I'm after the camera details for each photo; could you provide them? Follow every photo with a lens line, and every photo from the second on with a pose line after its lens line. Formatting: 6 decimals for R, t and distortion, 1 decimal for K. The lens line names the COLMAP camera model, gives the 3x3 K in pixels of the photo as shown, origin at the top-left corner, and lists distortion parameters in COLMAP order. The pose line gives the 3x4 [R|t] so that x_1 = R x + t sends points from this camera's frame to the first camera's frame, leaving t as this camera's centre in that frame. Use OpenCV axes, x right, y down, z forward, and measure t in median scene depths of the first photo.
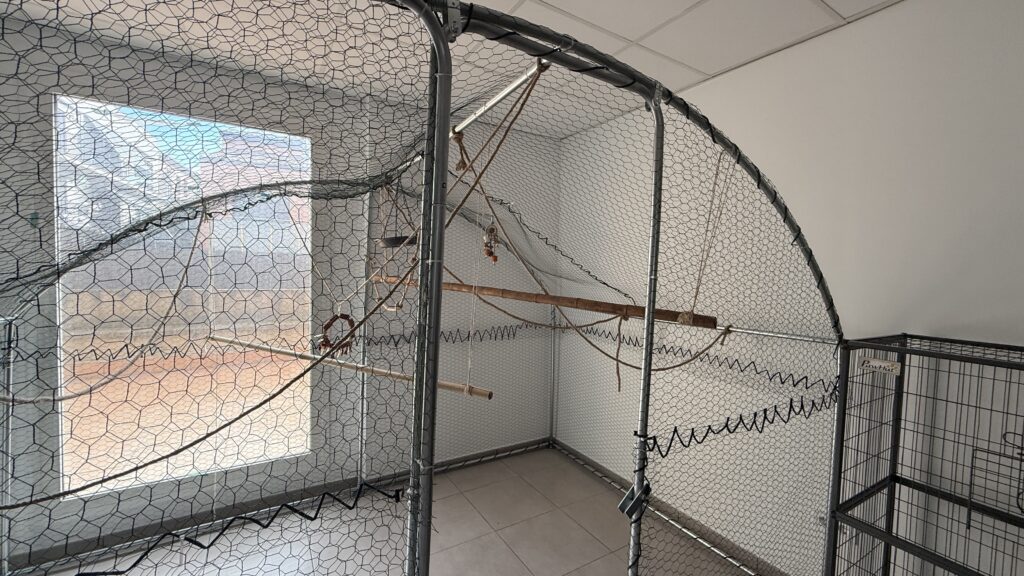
lens RADIAL K [[409.9, 0, 512.9], [0, 409.9, 307.1], [0, 0, 1]] dist [0.003246, 0.000358]
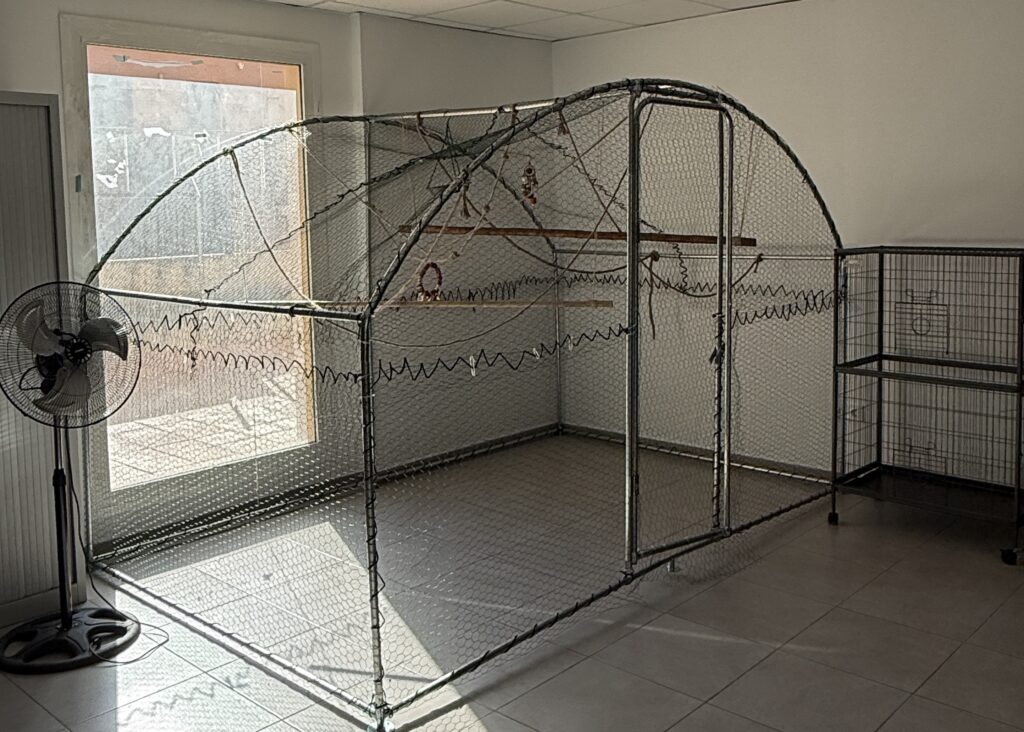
lens RADIAL K [[965.5, 0, 512.7], [0, 965.5, 365.4], [0, 0, 1]] dist [-0.002370, 0.000000]
pose [[0.965213, -0.089423, 0.245697, -0.930197], [0.070195, 0.993824, 0.085949, 0.089582], [-0.251866, -0.065713, 0.965529, -1.616819]]
